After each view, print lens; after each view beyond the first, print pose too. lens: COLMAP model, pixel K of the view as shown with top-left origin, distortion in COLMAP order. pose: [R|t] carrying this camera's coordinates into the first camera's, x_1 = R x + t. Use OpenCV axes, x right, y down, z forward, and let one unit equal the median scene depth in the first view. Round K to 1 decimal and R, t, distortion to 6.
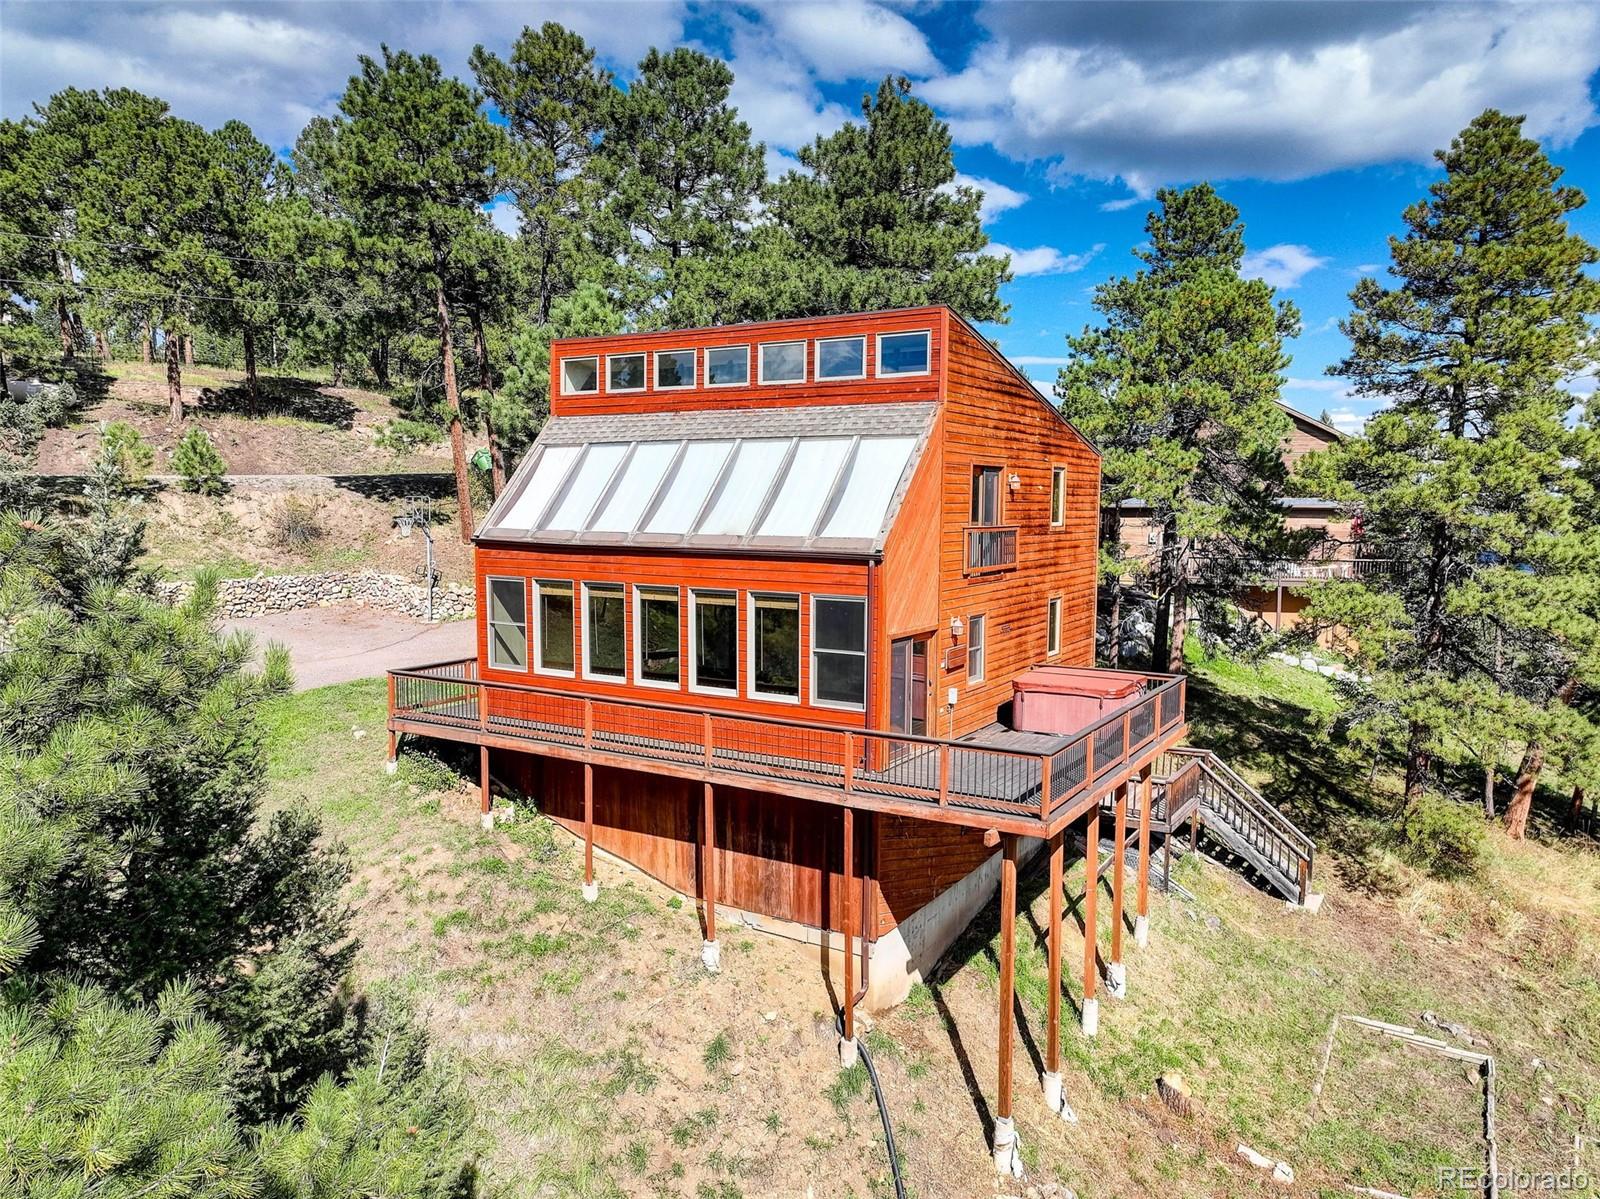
lens RADIAL K [[1128.2, 0, 800.0], [0, 1128.2, 599.5], [0, 0, 1]] dist [0.004964, 0.003777]
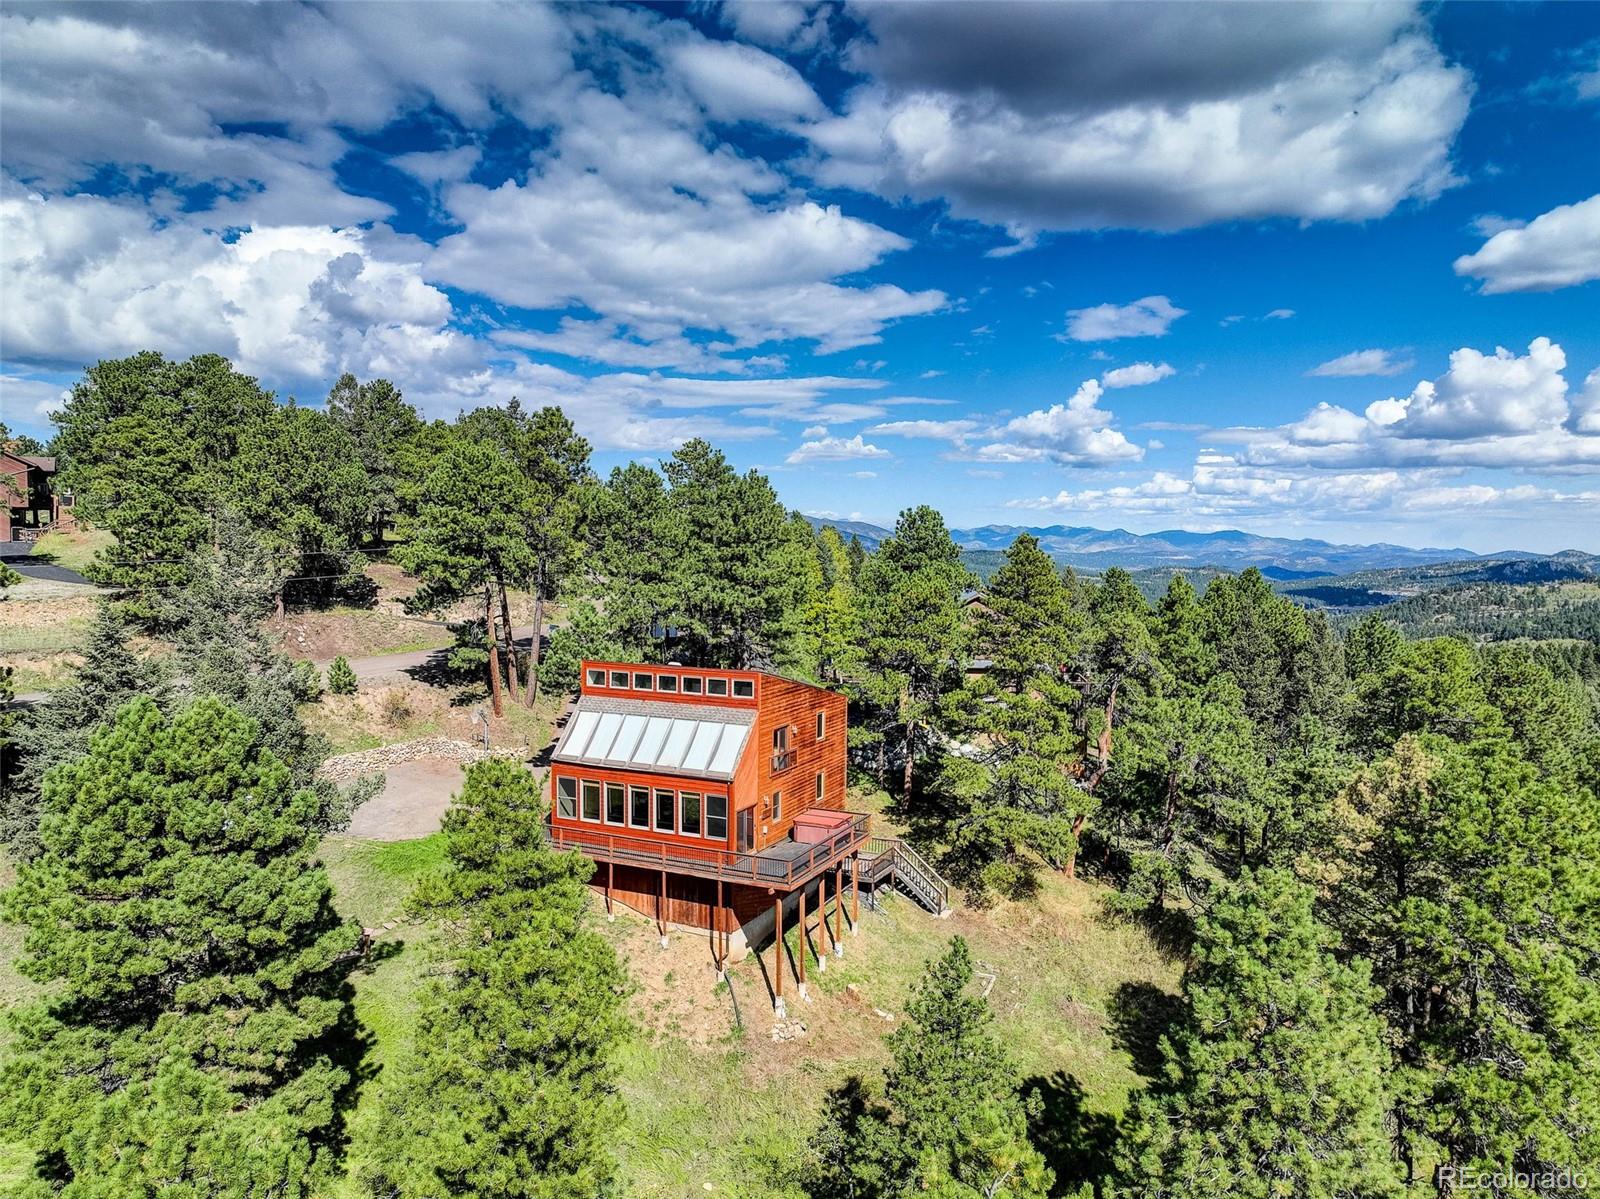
lens RADIAL K [[1128.2, 0, 800.0], [0, 1128.2, 599.5], [0, 0, 1]] dist [0.004964, 0.003777]
pose [[0.995413, -0.005492, 0.095516, -0.015743], [0.008521, 0.999472, -0.031342, -0.331064], [-0.095294, 0.032012, 0.994934, -1.415519]]
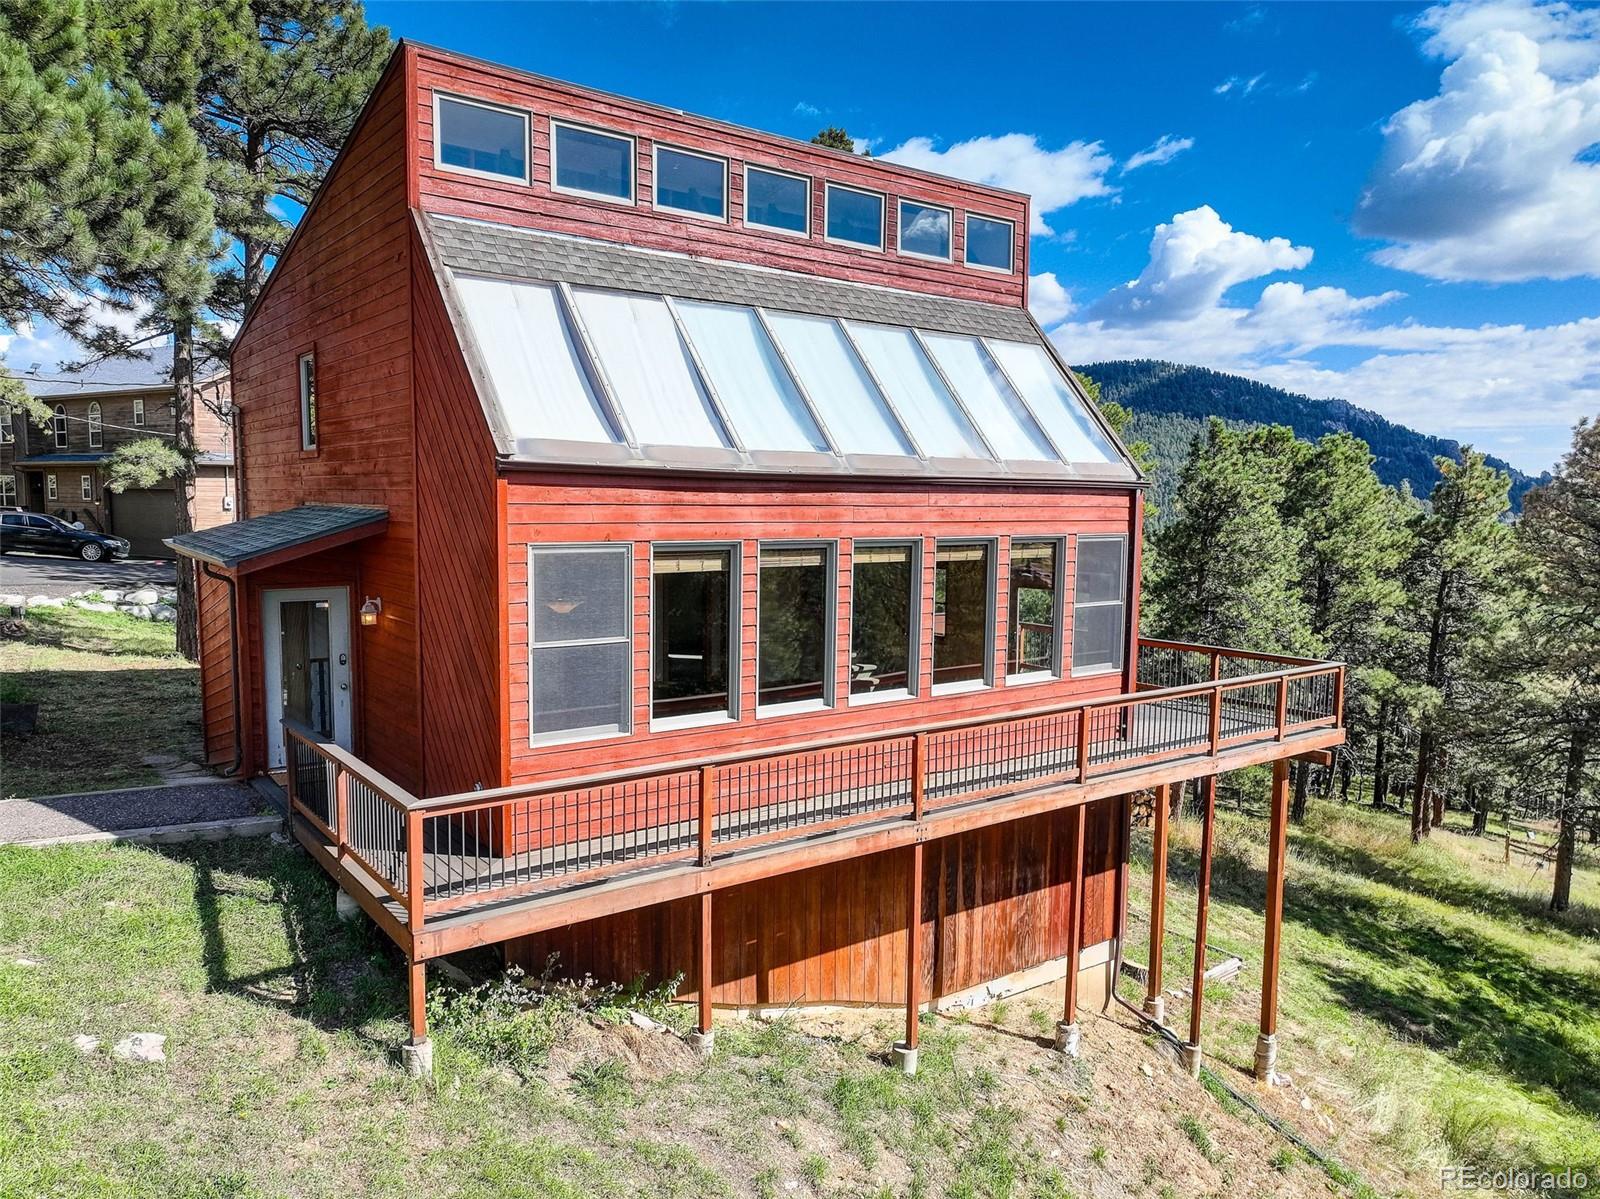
lens RADIAL K [[1128.2, 0, 800.0], [0, 1128.2, 599.5], [0, 0, 1]] dist [0.004964, 0.003777]
pose [[0.376926, -0.089504, 0.921909, -0.737839], [0.070019, 0.995226, 0.067994, -0.025234], [-0.923593, 0.038923, 0.381394, 0.826168]]
